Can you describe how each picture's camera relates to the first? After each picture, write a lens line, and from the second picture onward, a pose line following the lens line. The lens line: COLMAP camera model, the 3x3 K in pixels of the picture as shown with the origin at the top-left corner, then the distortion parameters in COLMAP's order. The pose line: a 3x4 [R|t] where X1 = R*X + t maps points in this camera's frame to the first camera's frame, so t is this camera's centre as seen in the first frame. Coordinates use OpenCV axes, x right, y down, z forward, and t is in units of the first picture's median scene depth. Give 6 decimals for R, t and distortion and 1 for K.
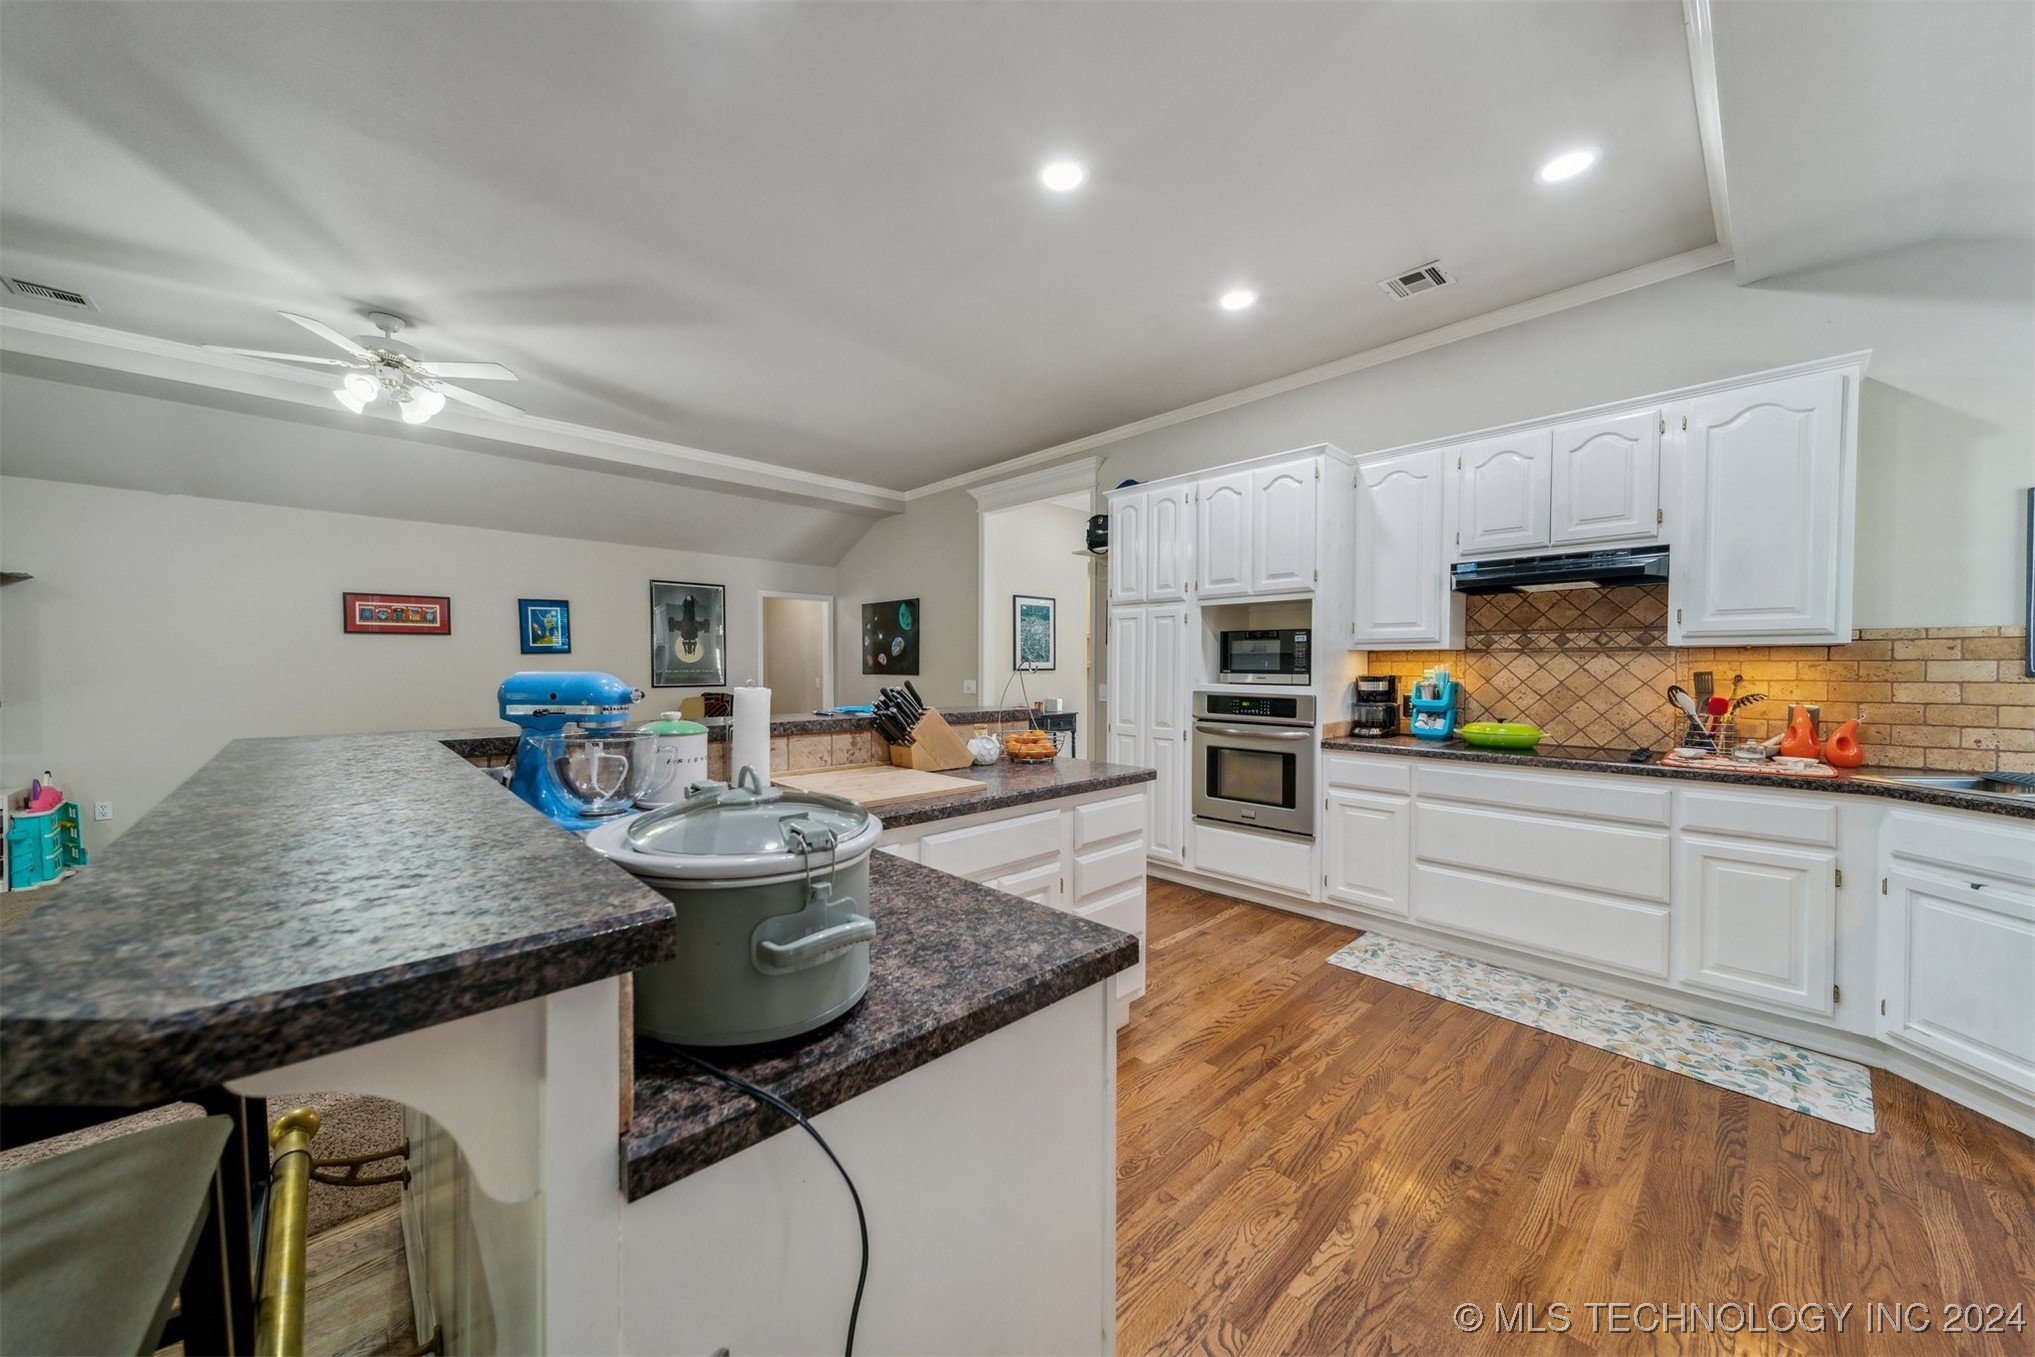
lens RADIAL K [[709.9, 0, 1004.7], [0, 709.9, 674.5], [0, 0, 1]] dist [0.020598, -0.004783]
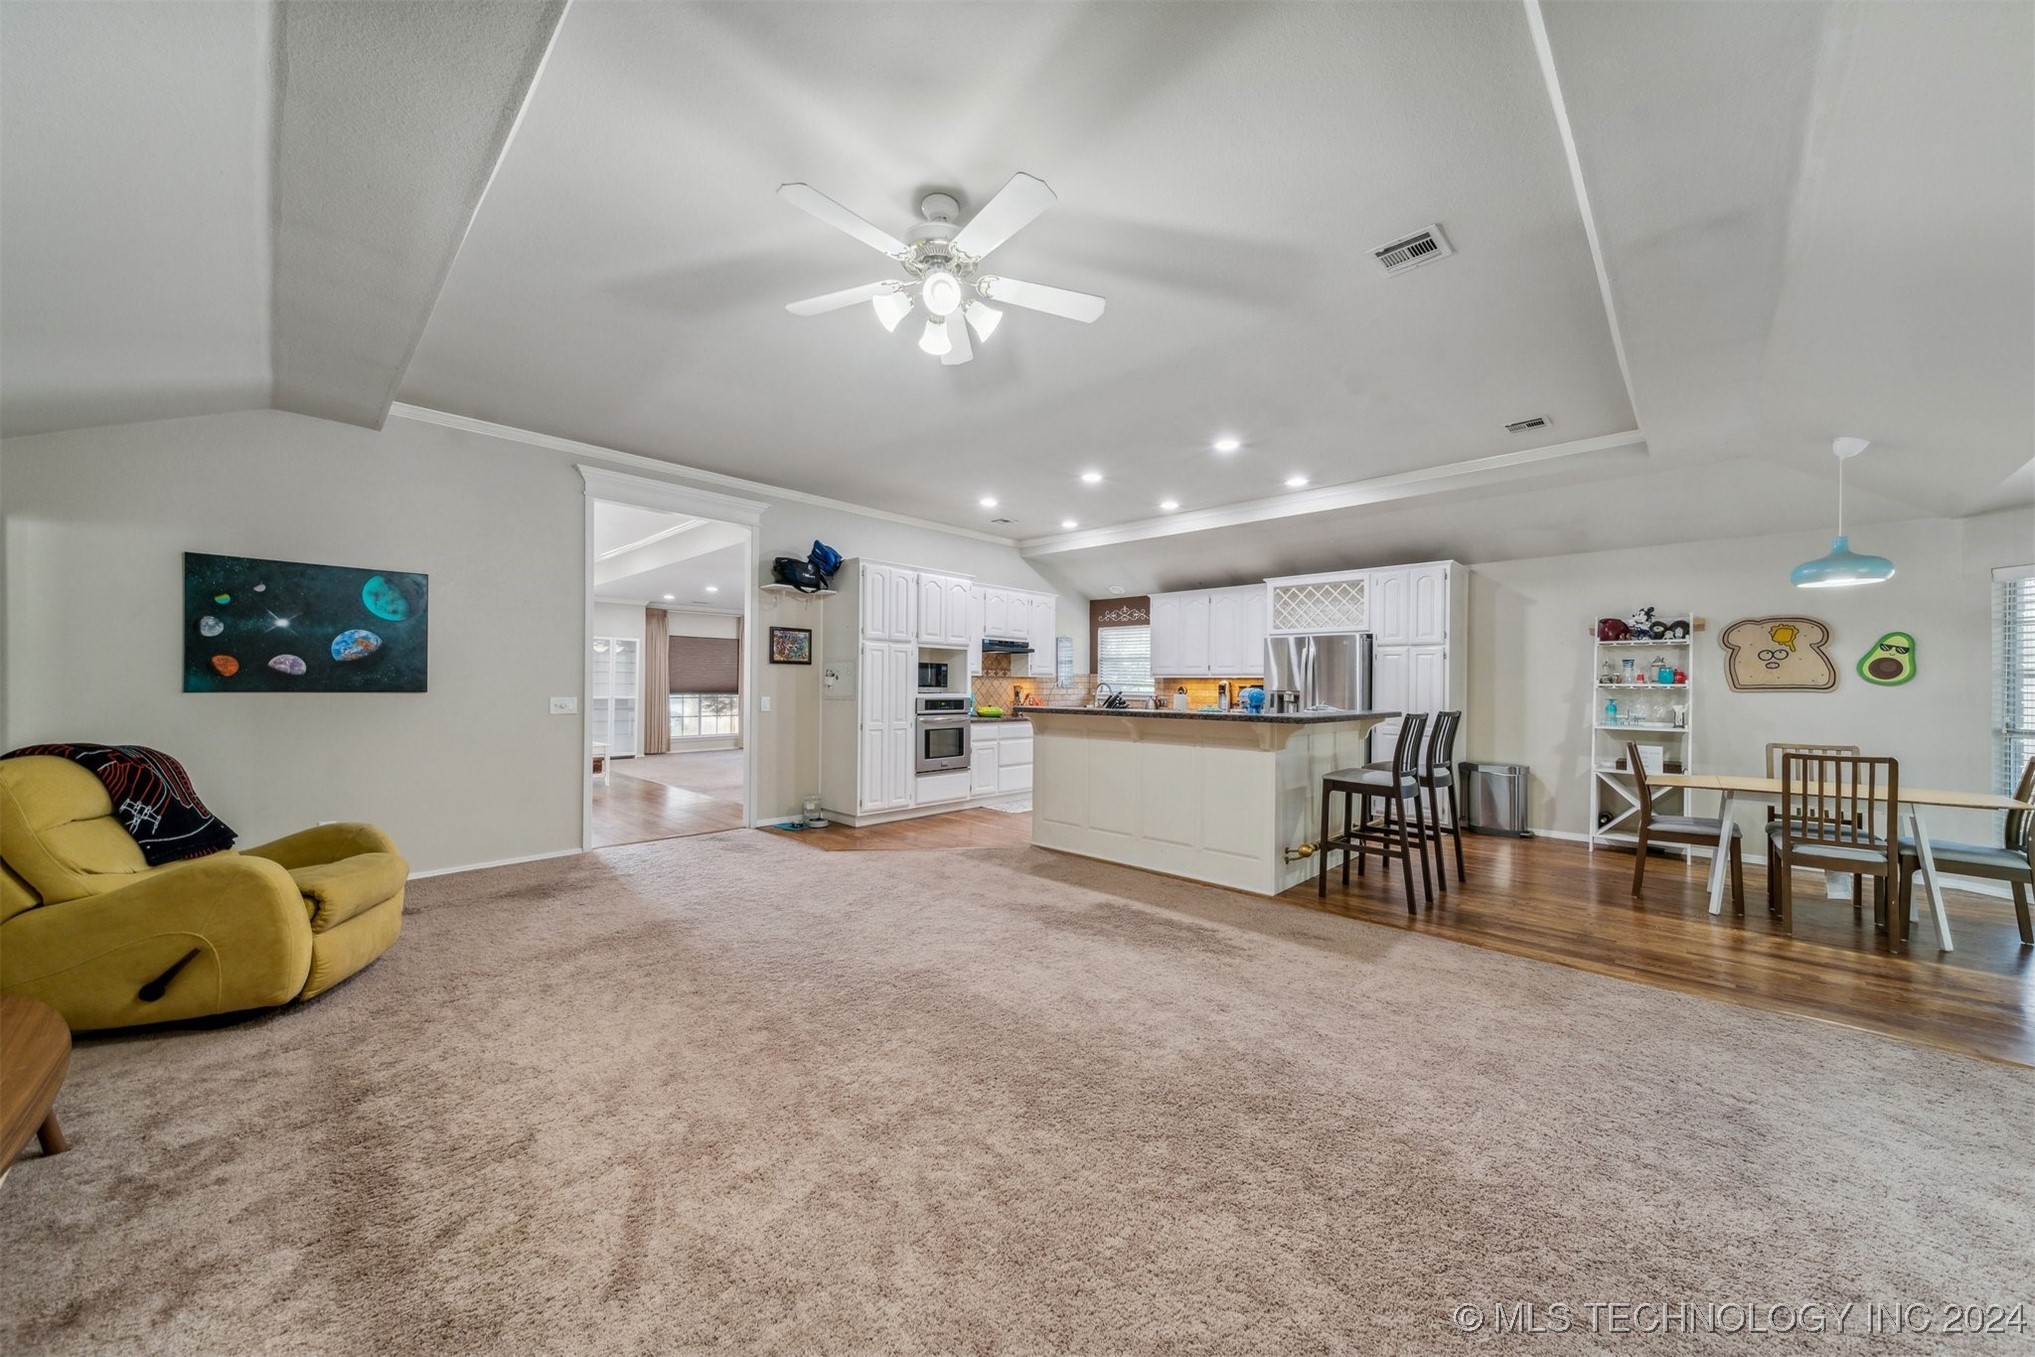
lens RADIAL K [[708.6, 0, 1008.6], [0, 708.6, 682.7], [0, 0, 1]] dist [0.017329, -0.004172]
pose [[-0.036861, 0.000531, 0.999320, -1.375201], [0.001956, 0.999998, -0.000459, -0.010598], [-0.999319, 0.001937, -0.036861, 0.835158]]
